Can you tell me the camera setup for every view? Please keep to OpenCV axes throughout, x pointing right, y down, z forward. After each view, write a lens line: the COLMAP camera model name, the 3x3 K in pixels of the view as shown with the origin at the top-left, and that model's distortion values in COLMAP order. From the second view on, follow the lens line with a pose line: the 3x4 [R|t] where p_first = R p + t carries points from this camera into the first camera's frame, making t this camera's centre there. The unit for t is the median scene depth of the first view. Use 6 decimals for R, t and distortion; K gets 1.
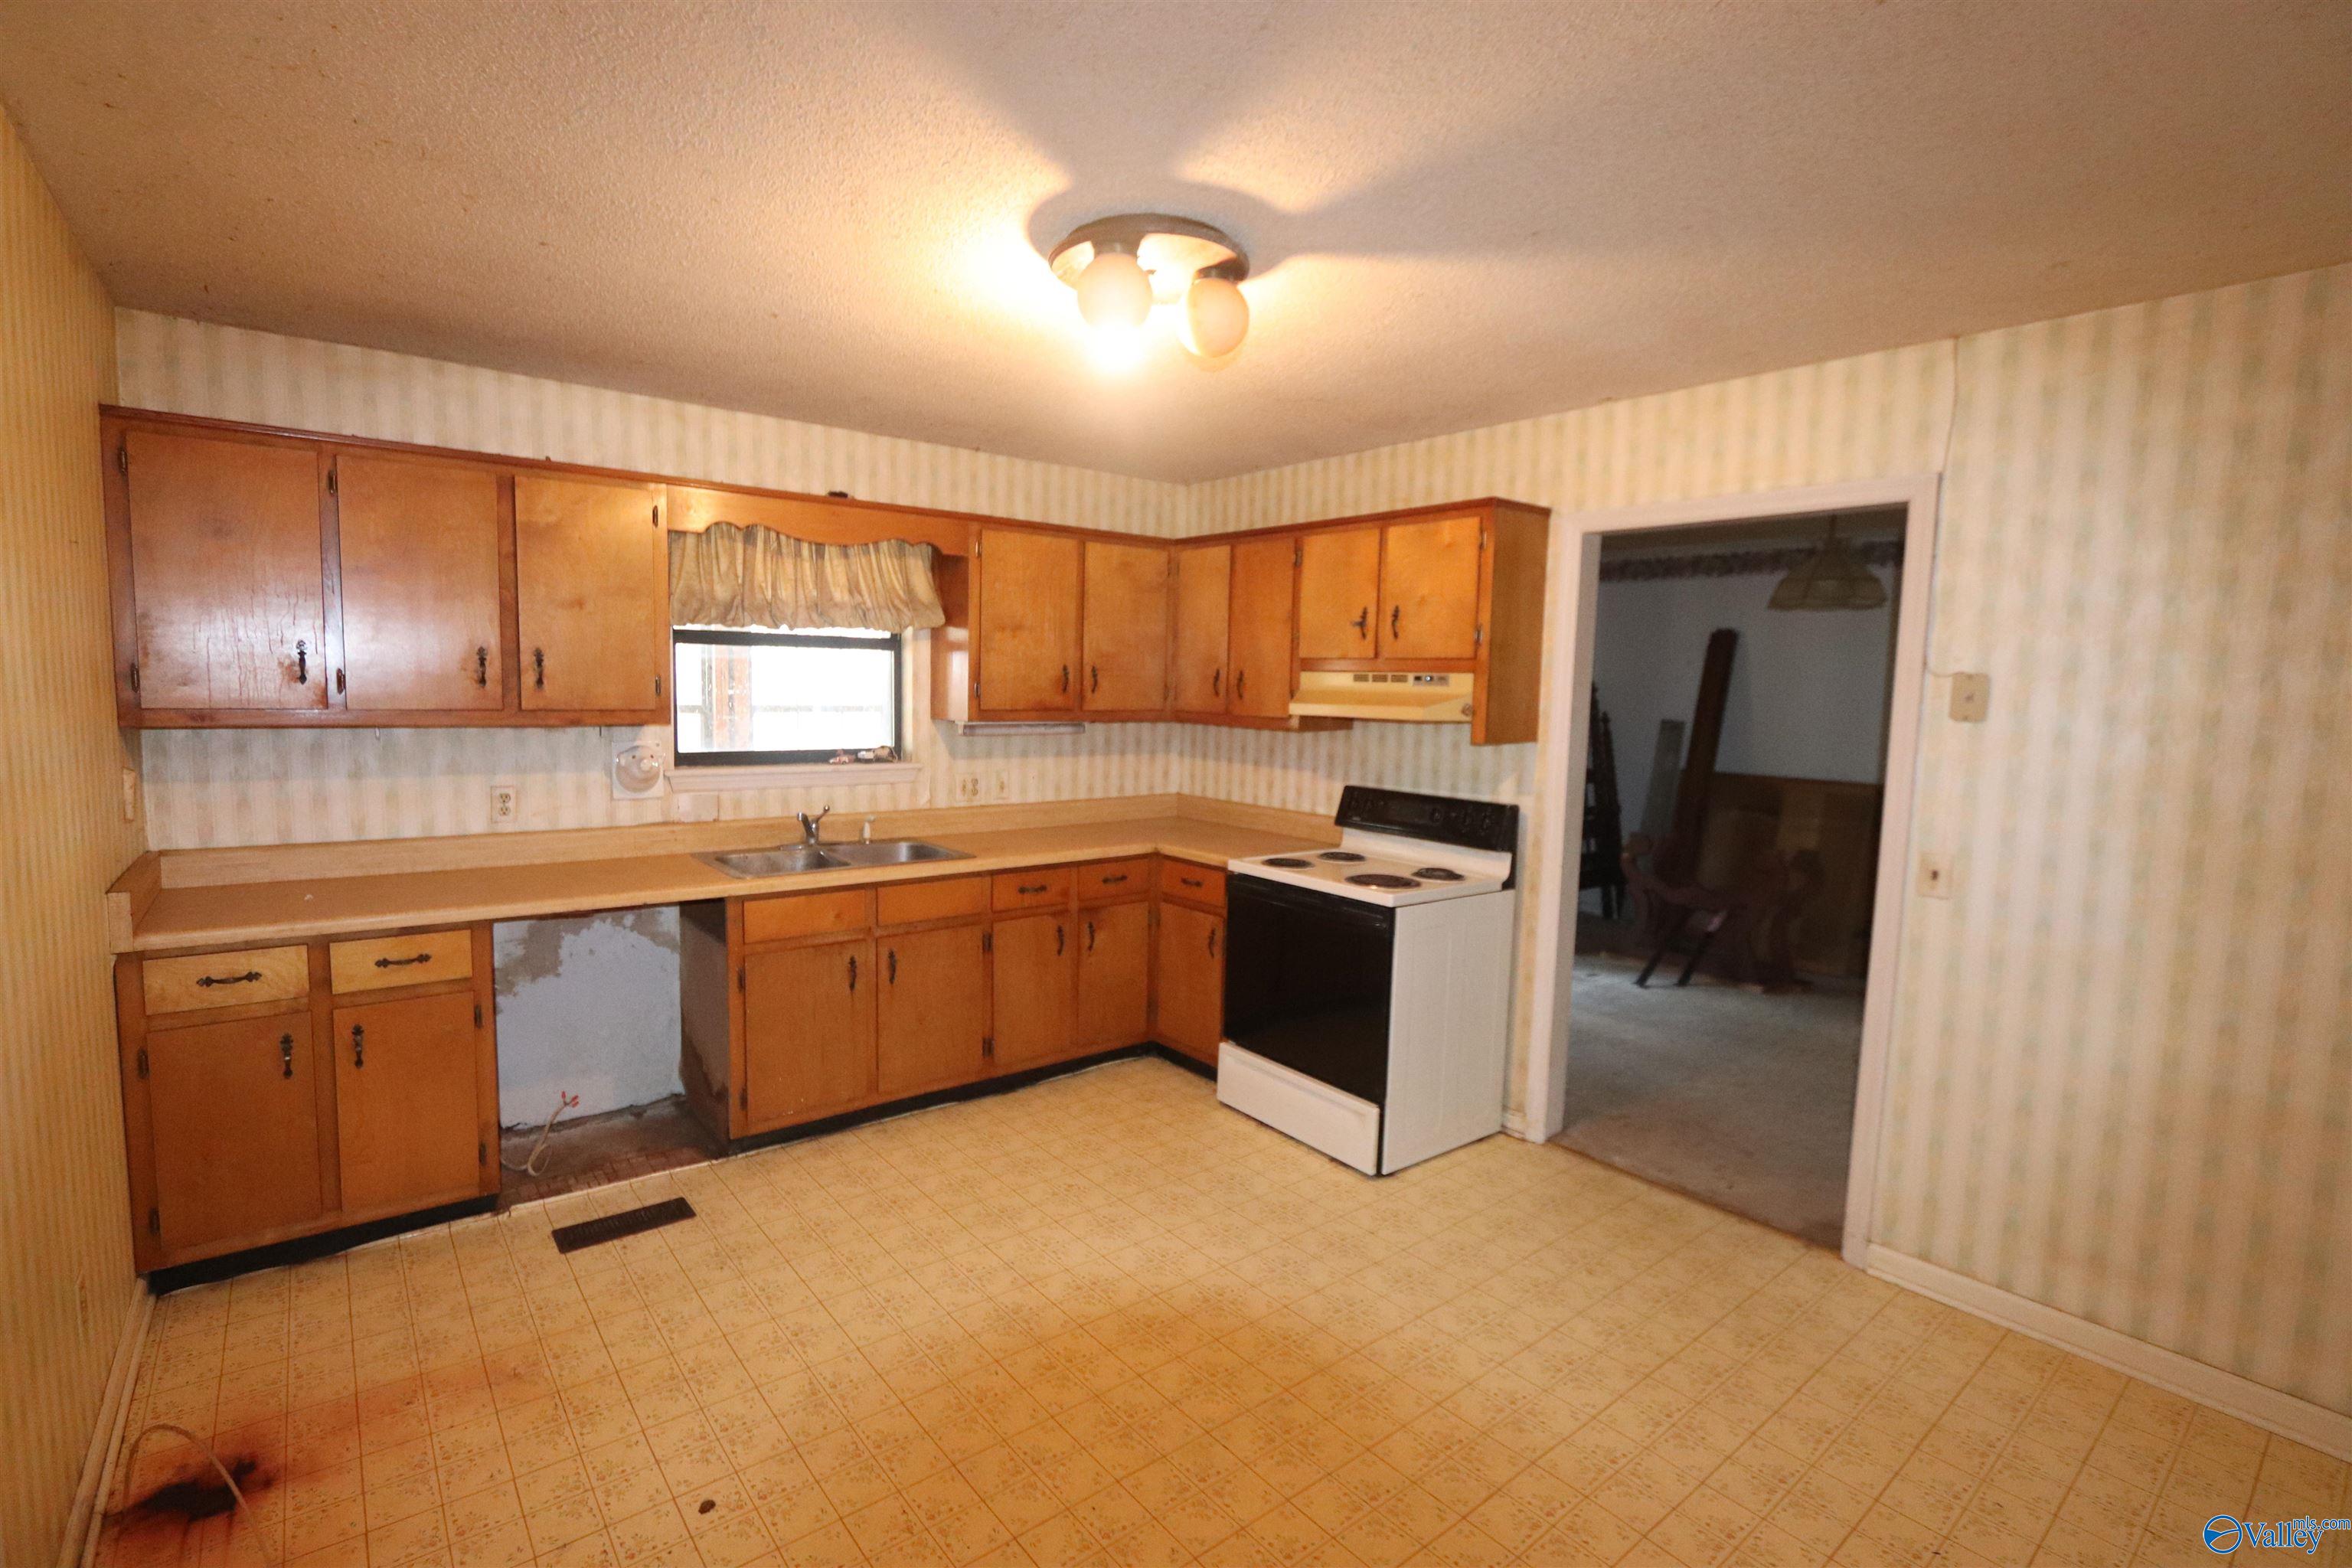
lens RADIAL K [[1056.7, 0, 1176.0], [0, 1056.7, 784.0], [0, 0, 1]] dist [-0.002395, 0.000620]
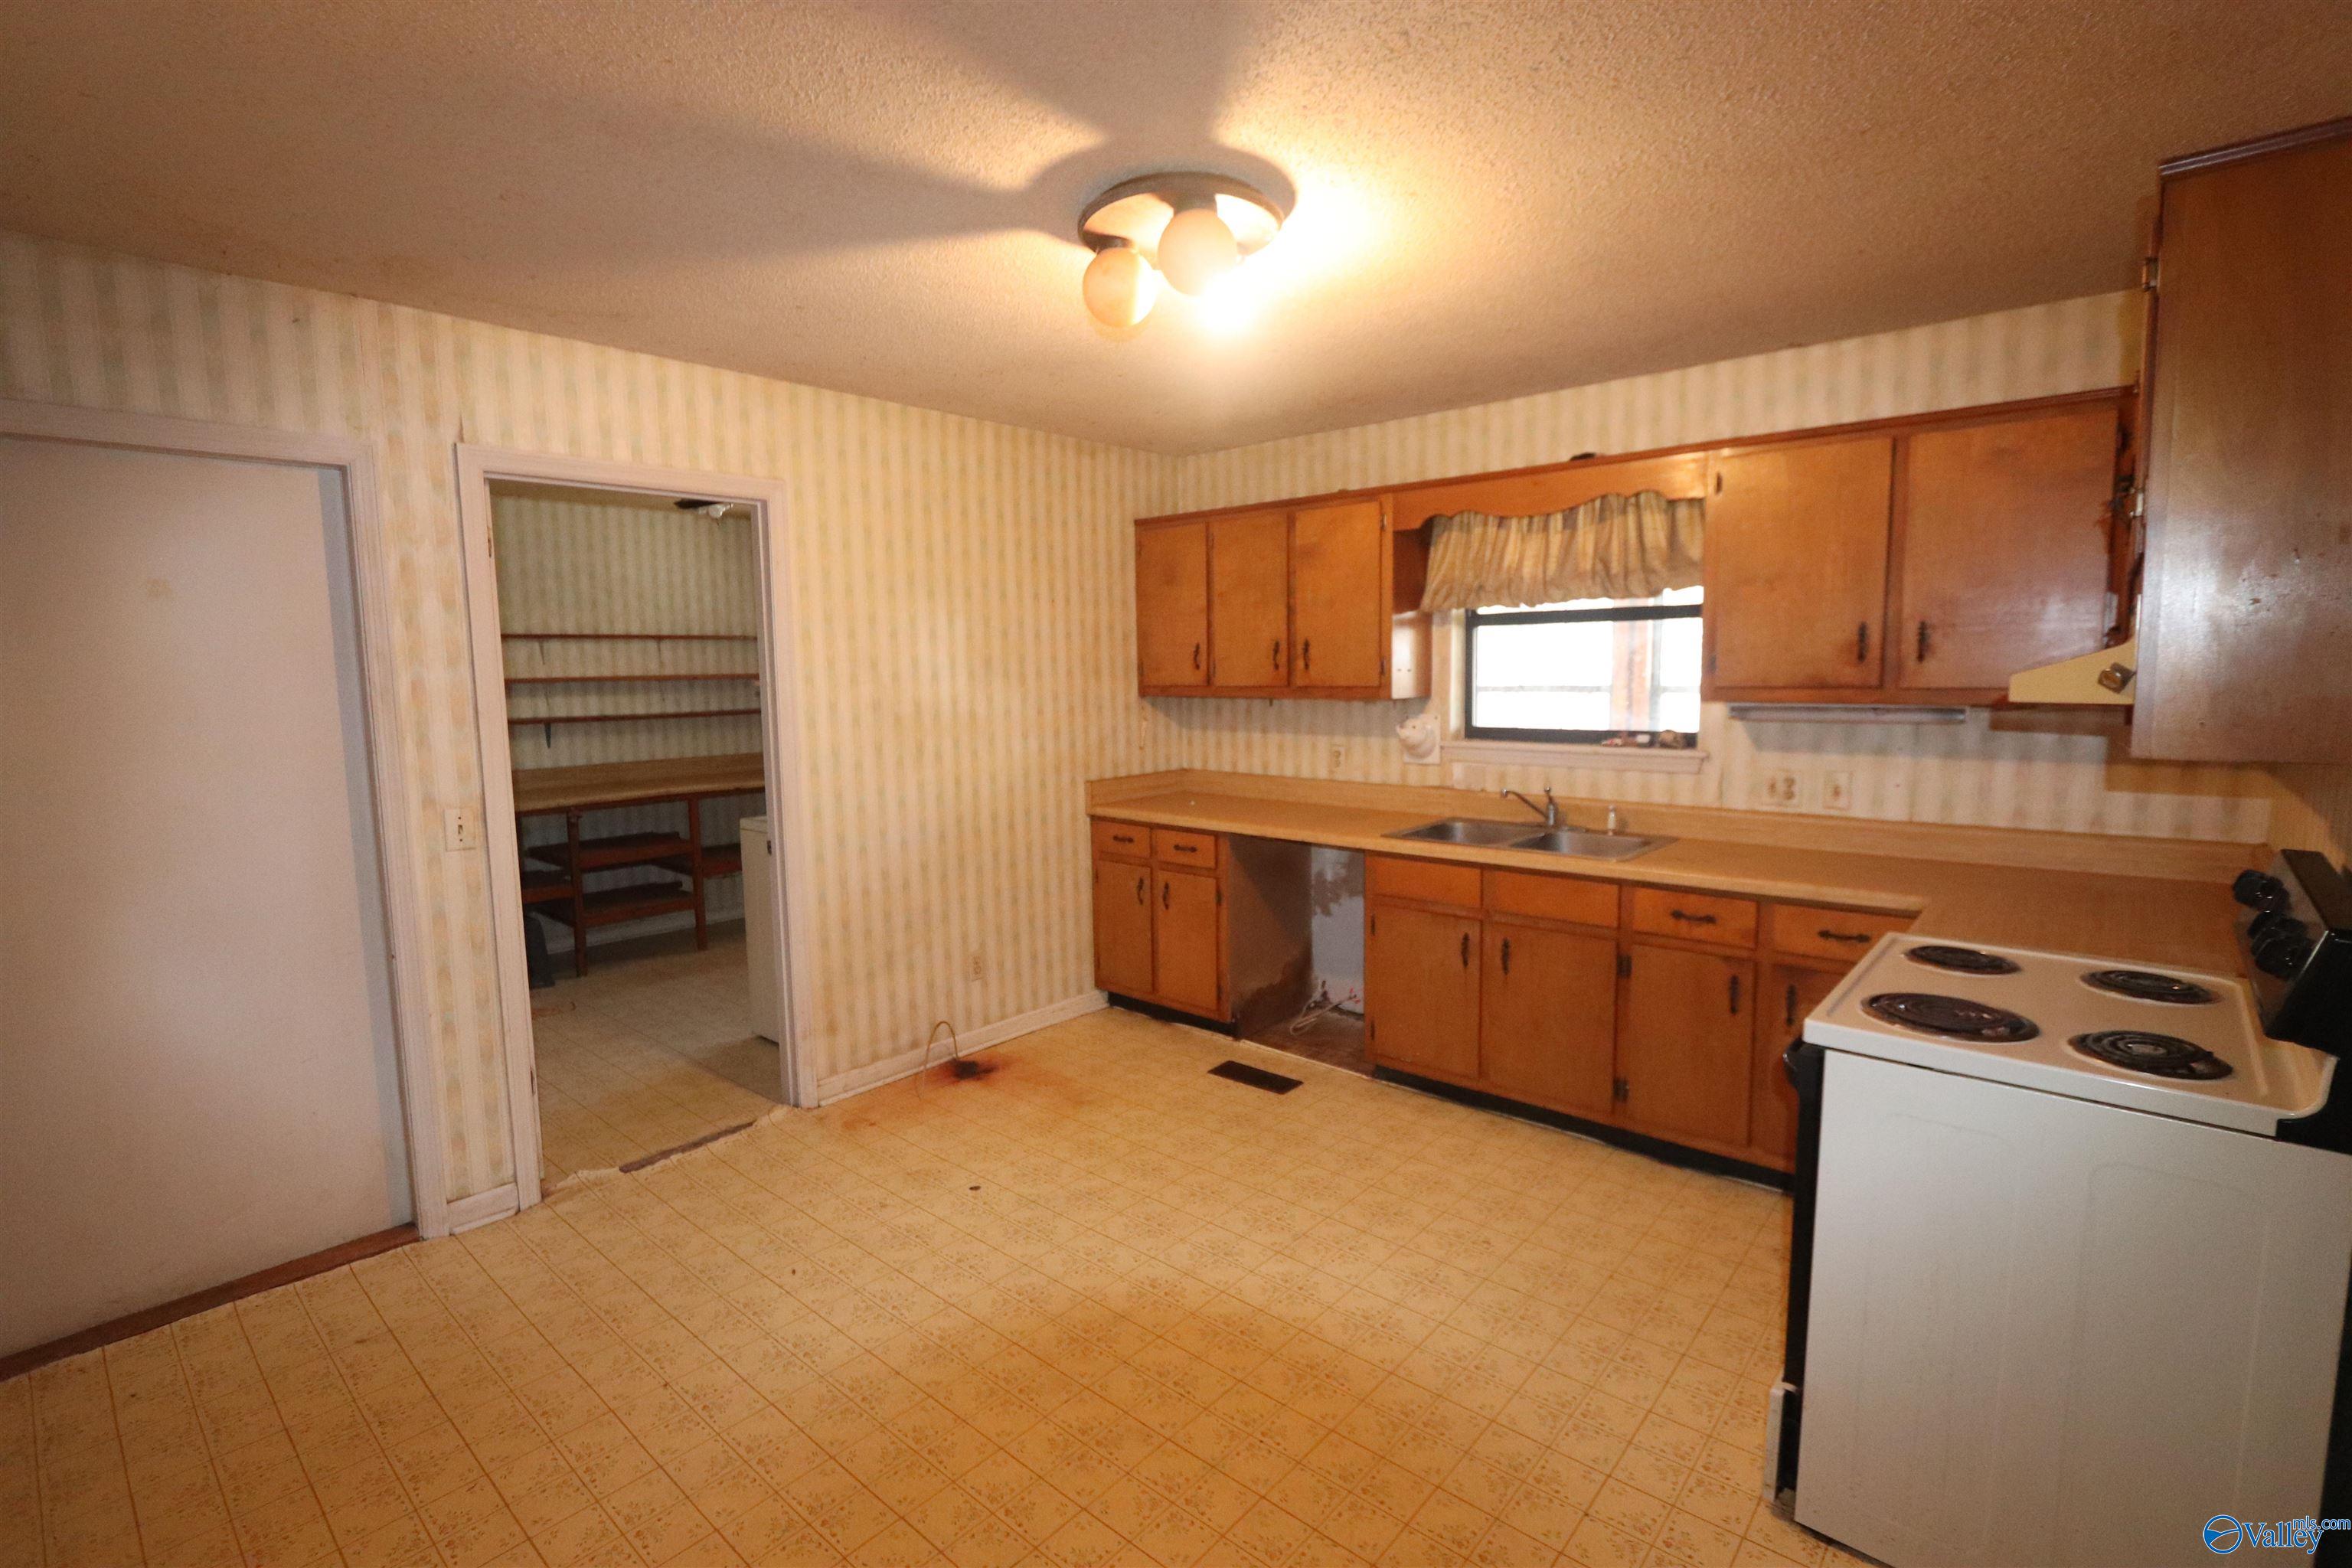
lens RADIAL K [[1083.7, 0, 1176.0], [0, 1083.7, 784.0], [0, 0, 1]] dist [0.020010, 0.000335]
pose [[0.193469, 0.085540, -0.977370, 0.629910], [-0.073867, 0.994634, 0.072429, -0.031389], [0.978322, 0.058182, 0.198749, 0.514589]]
